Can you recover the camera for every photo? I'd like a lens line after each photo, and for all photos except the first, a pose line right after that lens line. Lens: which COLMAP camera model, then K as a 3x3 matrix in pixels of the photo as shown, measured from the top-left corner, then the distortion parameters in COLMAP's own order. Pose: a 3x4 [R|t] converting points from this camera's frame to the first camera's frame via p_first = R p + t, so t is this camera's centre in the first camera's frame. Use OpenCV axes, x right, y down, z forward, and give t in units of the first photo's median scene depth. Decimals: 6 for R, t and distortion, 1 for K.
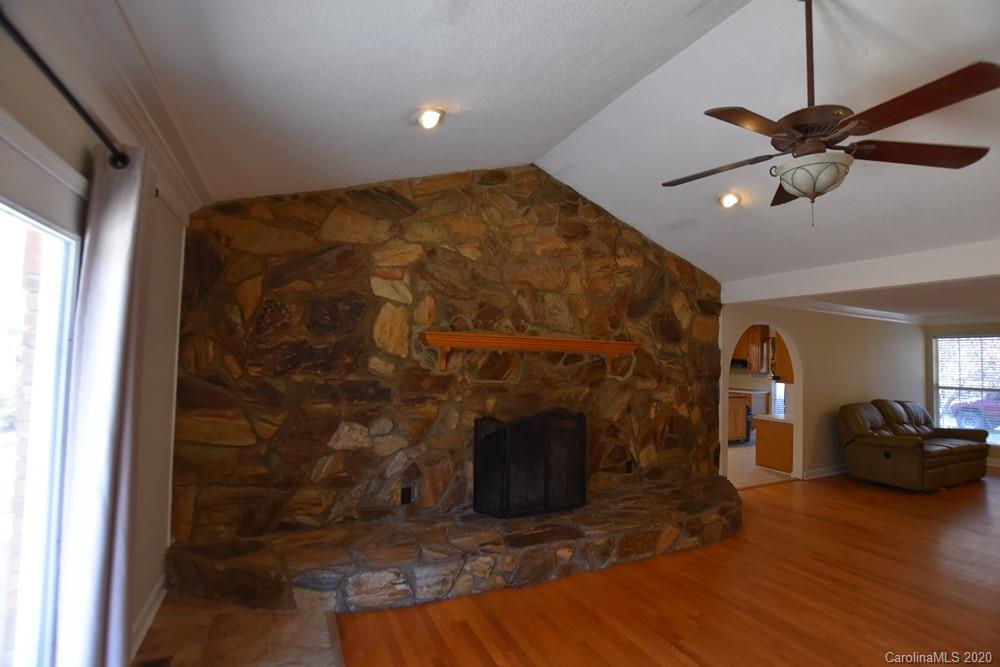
lens RADIAL K [[439.0, 0, 502.5], [0, 439.0, 335.4], [0, 0, 1]] dist [-0.034916, 0.004791]
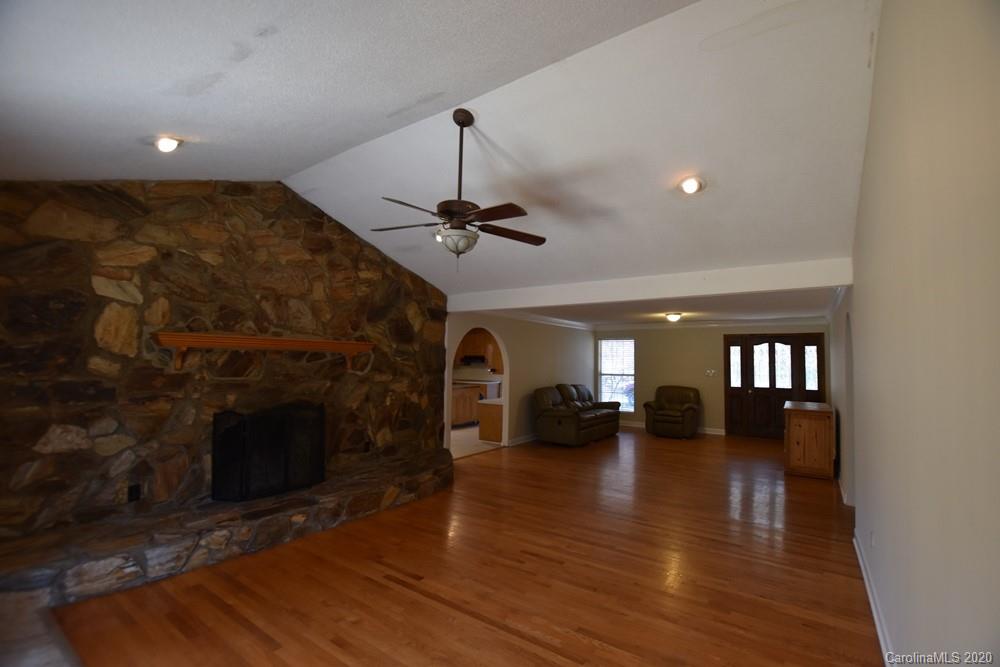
lens RADIAL K [[439.0, 0, 502.5], [0, 439.0, 335.4], [0, 0, 1]] dist [-0.034916, 0.004791]
pose [[0.875768, 0.012130, 0.482579, 0.044089], [-0.014843, 0.999888, 0.001803, -0.013855], [-0.482504, -0.008742, 0.875850, -0.269997]]
